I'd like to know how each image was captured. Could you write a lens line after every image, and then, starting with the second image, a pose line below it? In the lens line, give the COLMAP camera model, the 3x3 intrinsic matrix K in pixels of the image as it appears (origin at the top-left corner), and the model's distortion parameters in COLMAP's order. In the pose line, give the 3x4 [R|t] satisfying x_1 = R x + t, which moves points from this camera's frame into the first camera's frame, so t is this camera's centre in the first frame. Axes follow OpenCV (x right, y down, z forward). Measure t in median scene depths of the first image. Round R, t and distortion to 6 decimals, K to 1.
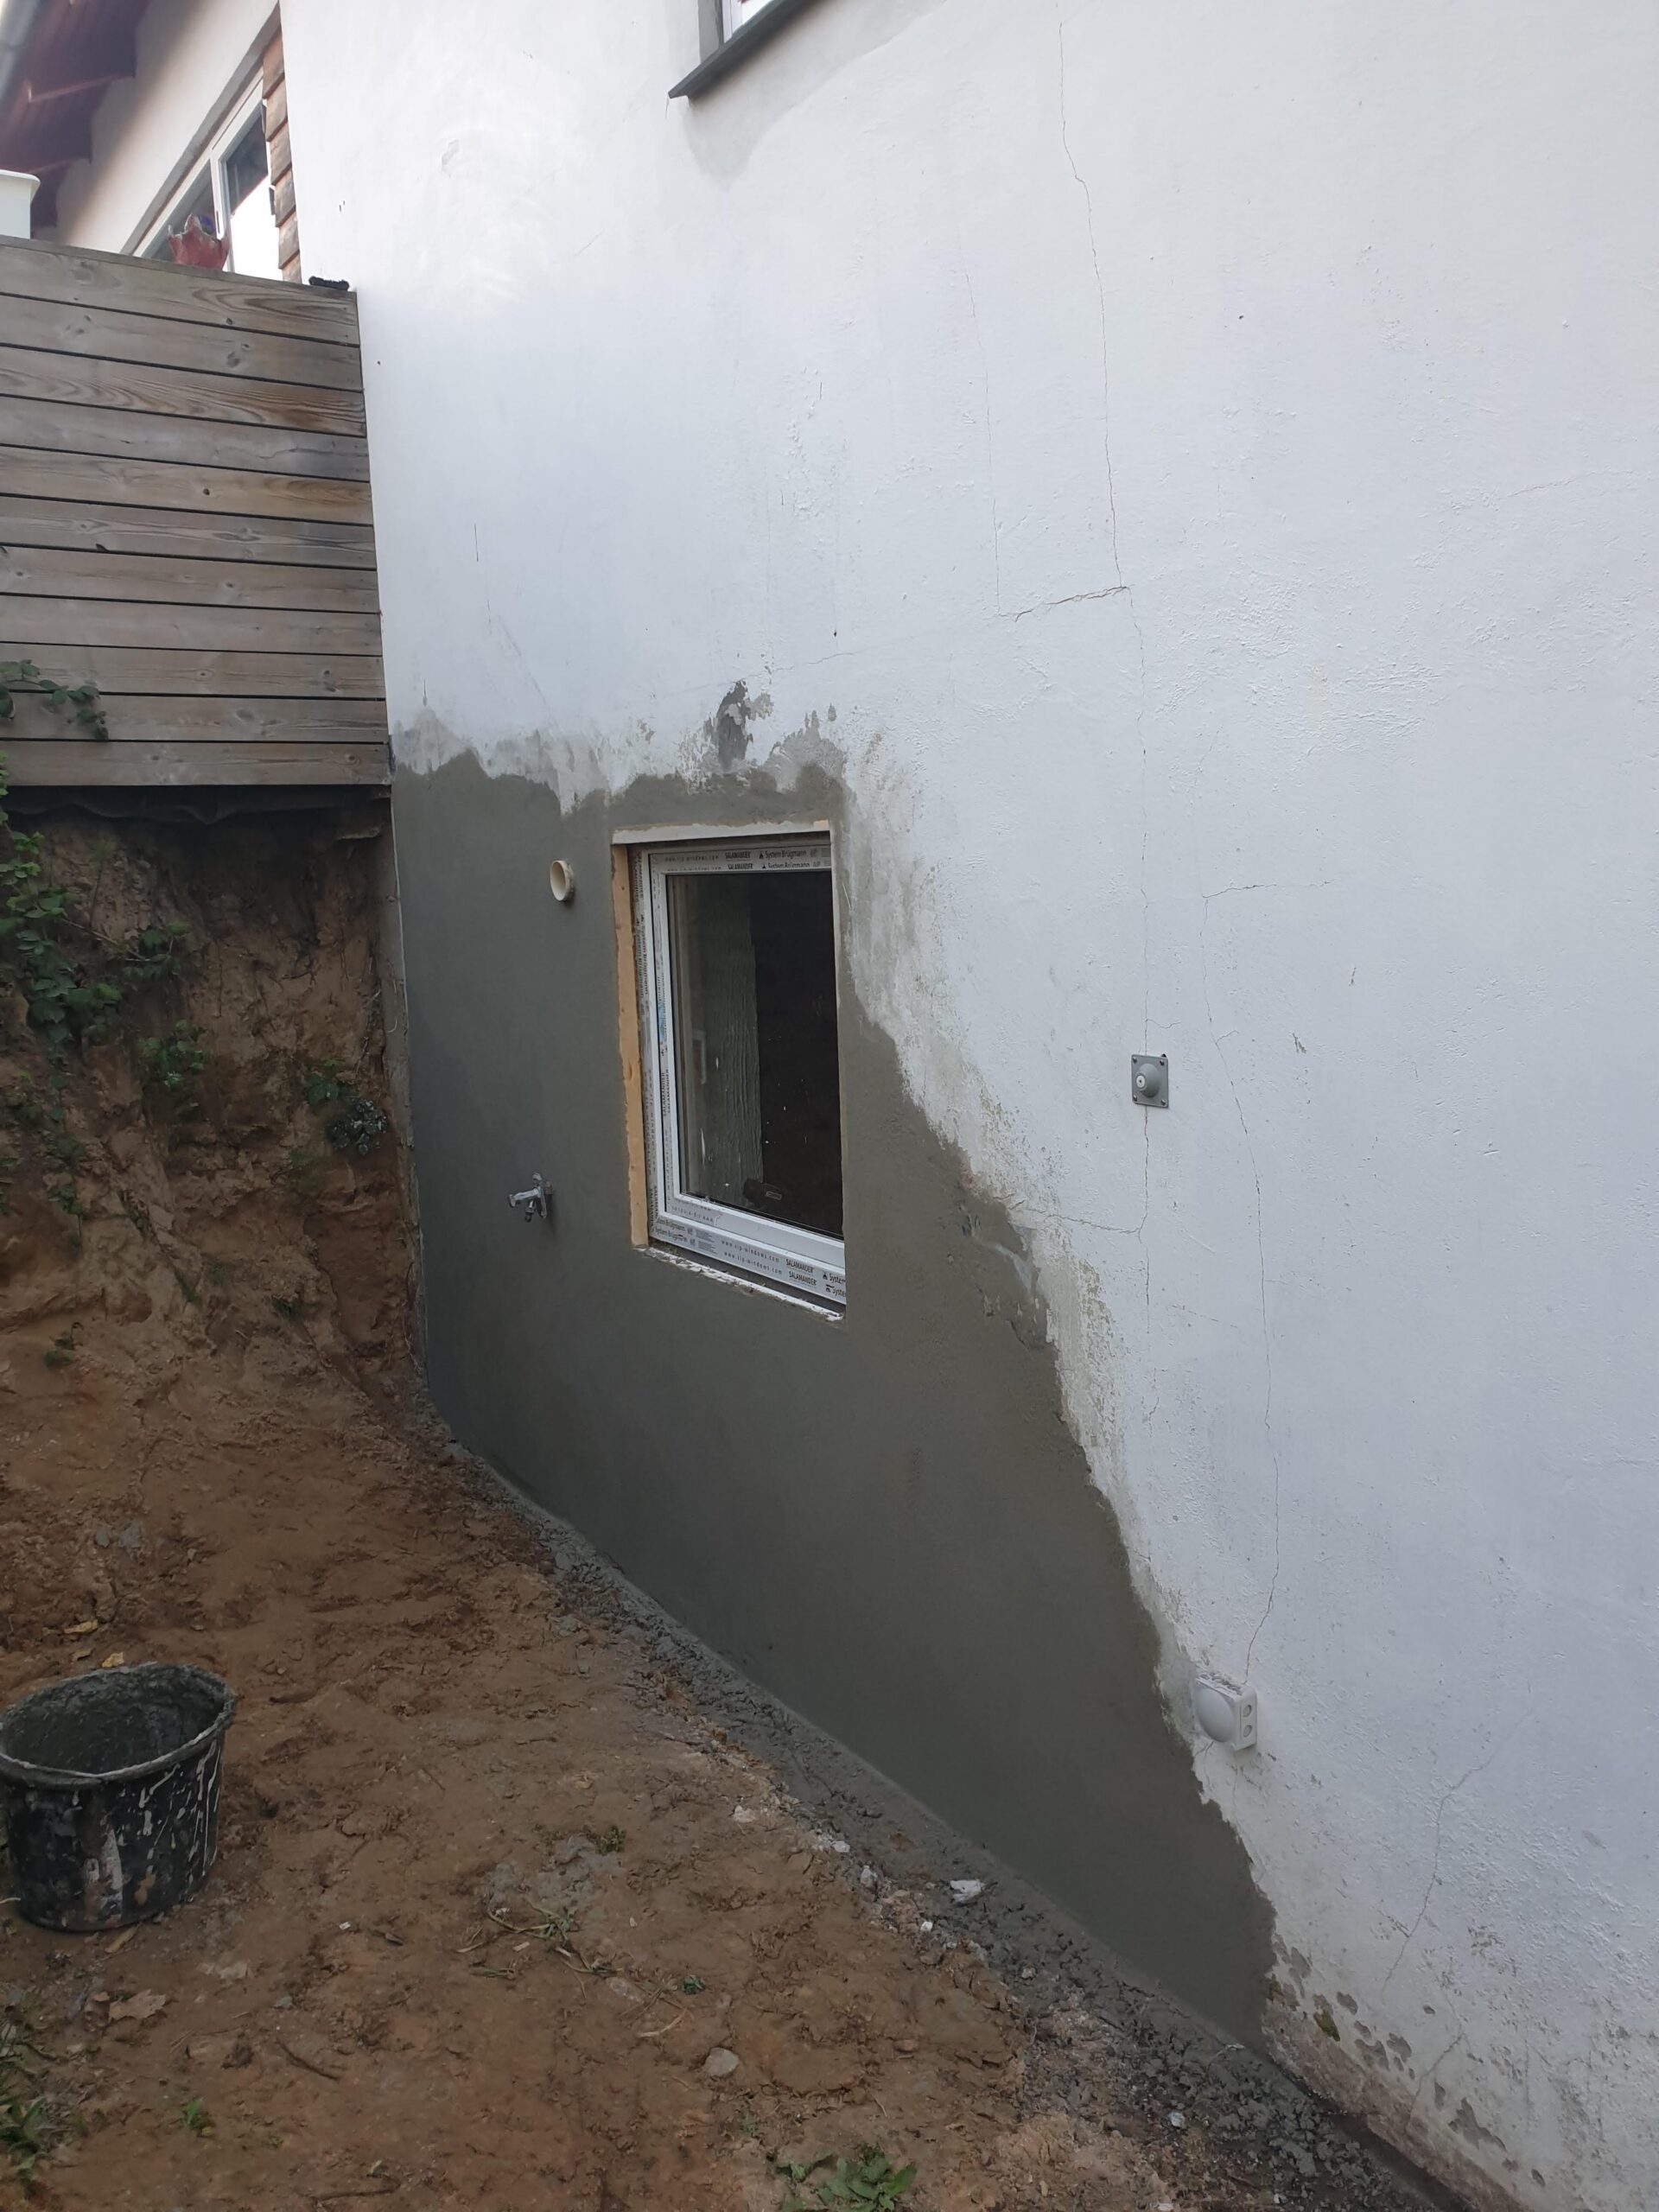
lens RADIAL K [[1712.9, 0, 843.3], [0, 1712.9, 1119.0], [0, 0, 1]] dist [0.013482, -0.007945]
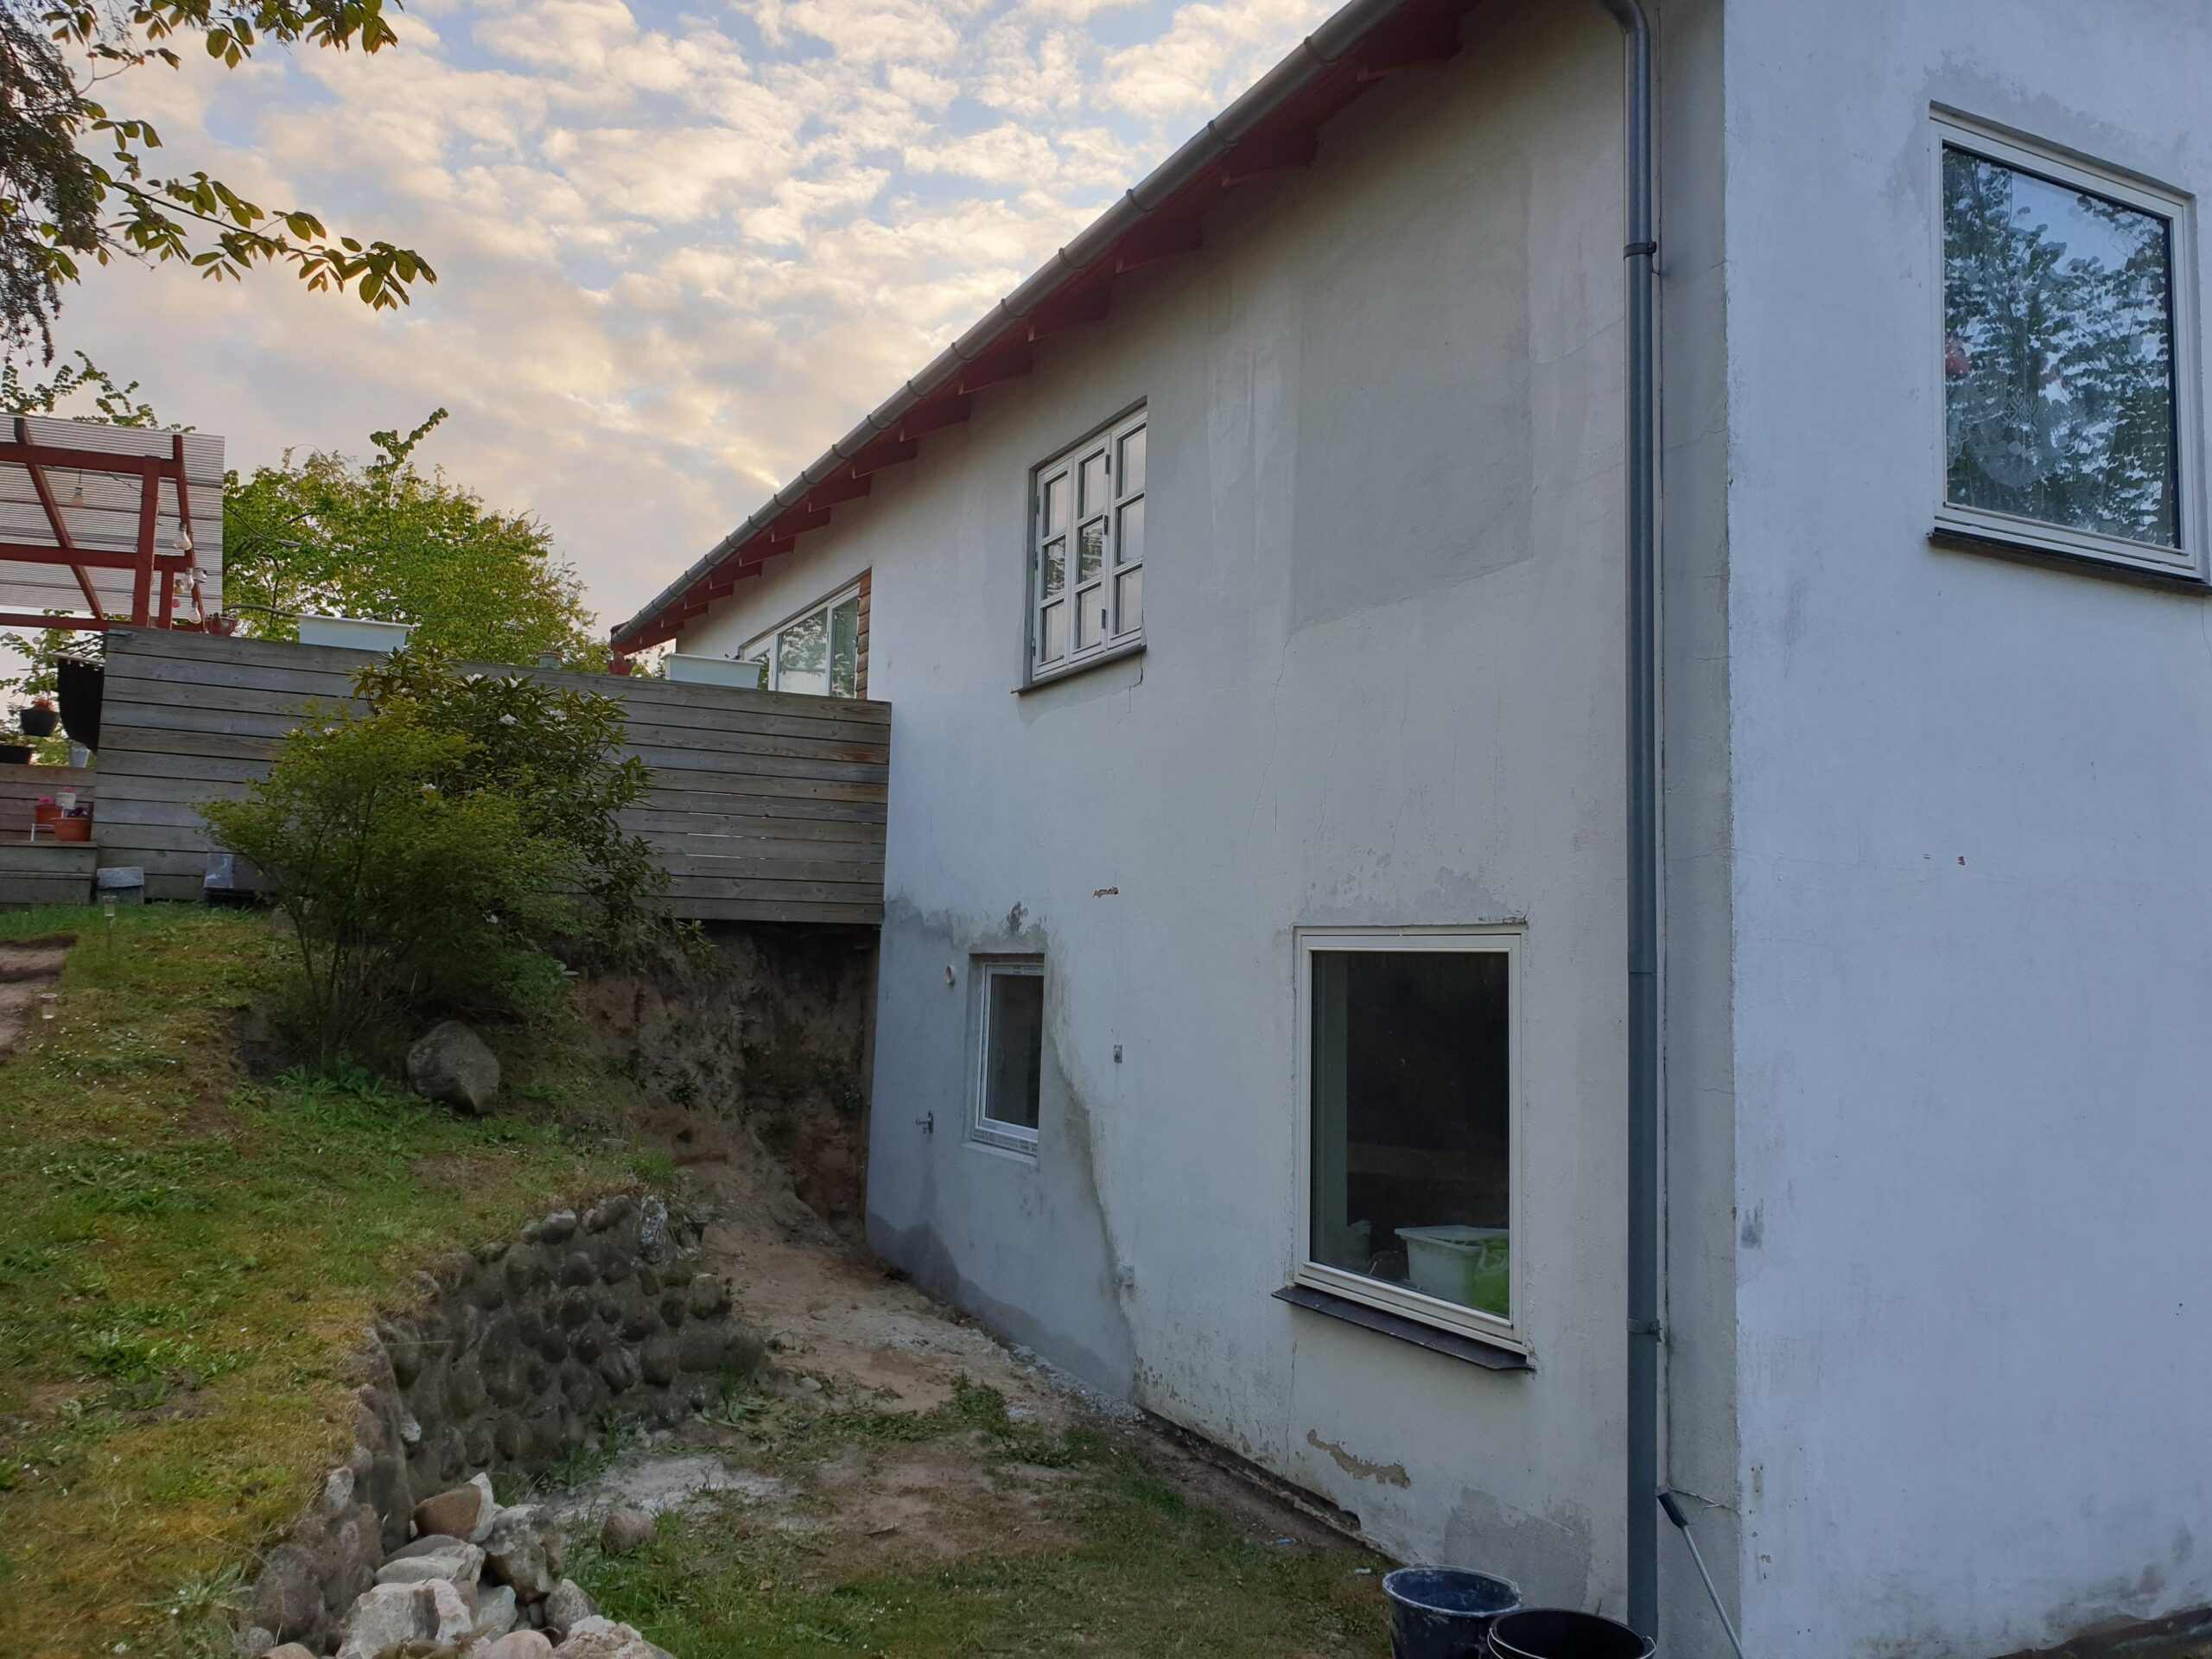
lens RADIAL K [[1712.9, 0, 1115.2], [0, 1712.9, 816.2], [0, 0, 1]] dist [0.013482, -0.007945]
pose [[0.991133, 0.055493, -0.120728, 0.273722], [-0.083223, 0.967577, -0.238474, 0.155486], [0.103580, 0.246407, 0.963616, -1.054343]]
